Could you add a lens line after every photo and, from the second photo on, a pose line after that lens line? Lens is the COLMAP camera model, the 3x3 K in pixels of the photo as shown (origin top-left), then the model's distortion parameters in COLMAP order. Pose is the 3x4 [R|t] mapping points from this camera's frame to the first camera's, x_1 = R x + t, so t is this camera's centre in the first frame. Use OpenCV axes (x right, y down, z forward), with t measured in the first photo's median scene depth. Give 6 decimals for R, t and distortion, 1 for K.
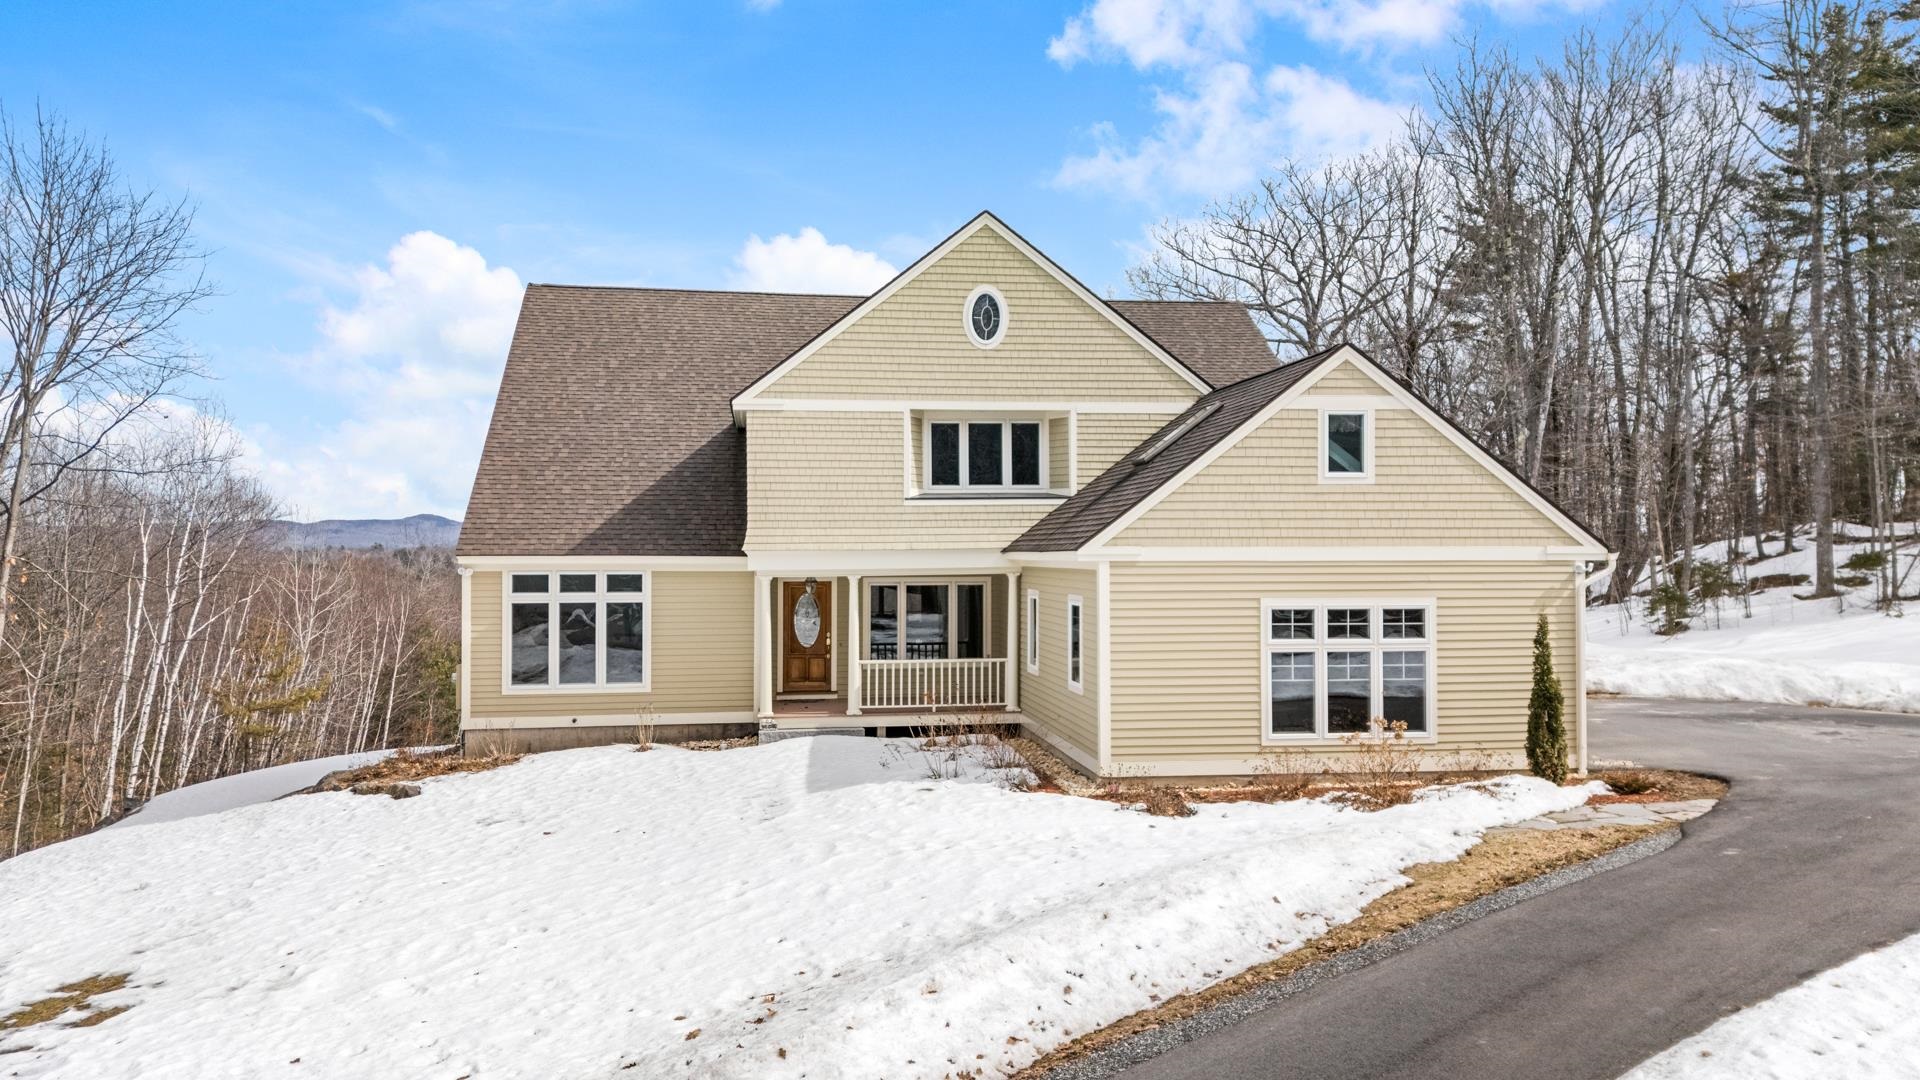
lens RADIAL K [[1411.4, 0, 971.6], [0, 1411.4, 532.4], [0, 0, 1]] dist [0.069992, -0.001671]
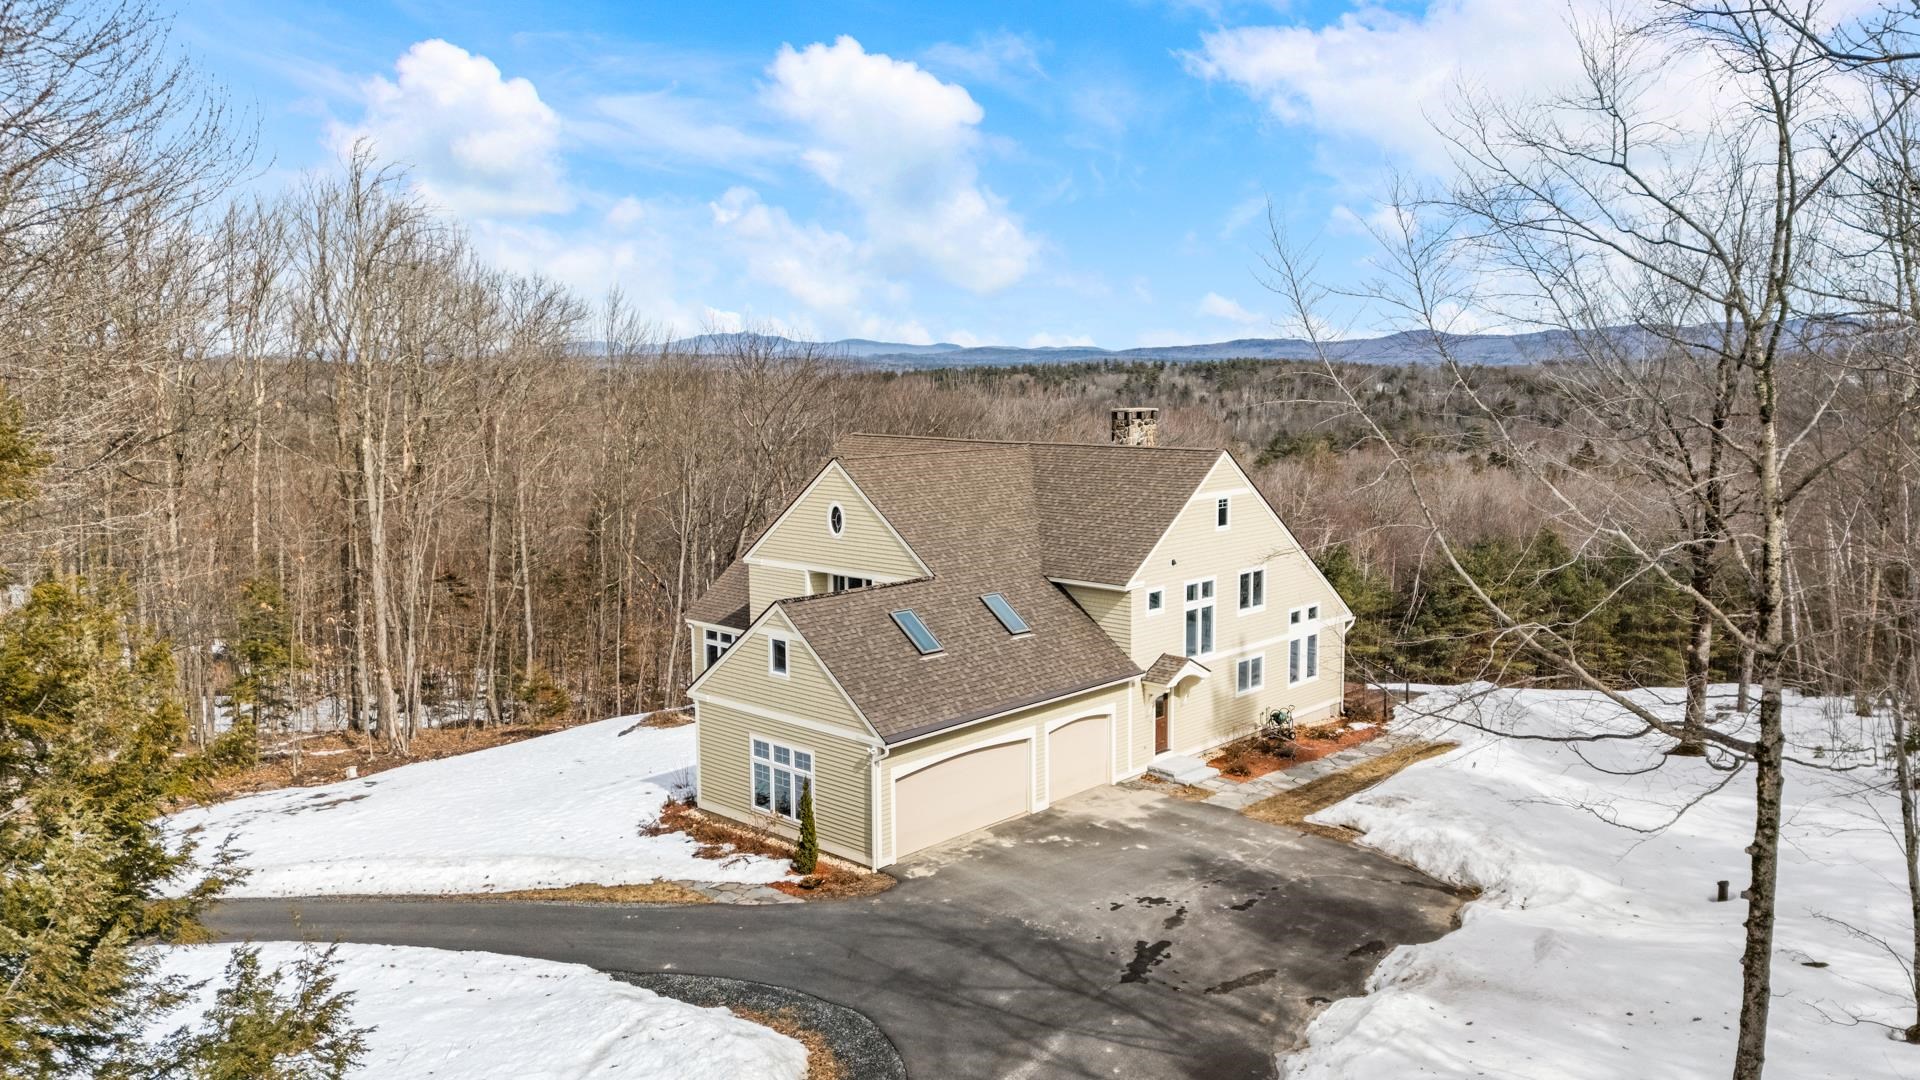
lens RADIAL K [[1411.4, 0, 971.6], [0, 1411.4, 532.4], [0, 0, 1]] dist [0.069992, -0.001671]
pose [[0.635798, 0.091243, -0.766444, 1.411021], [0.010058, 0.991925, 0.126429, -0.350940], [0.771790, -0.088093, 0.629746, 0.067817]]
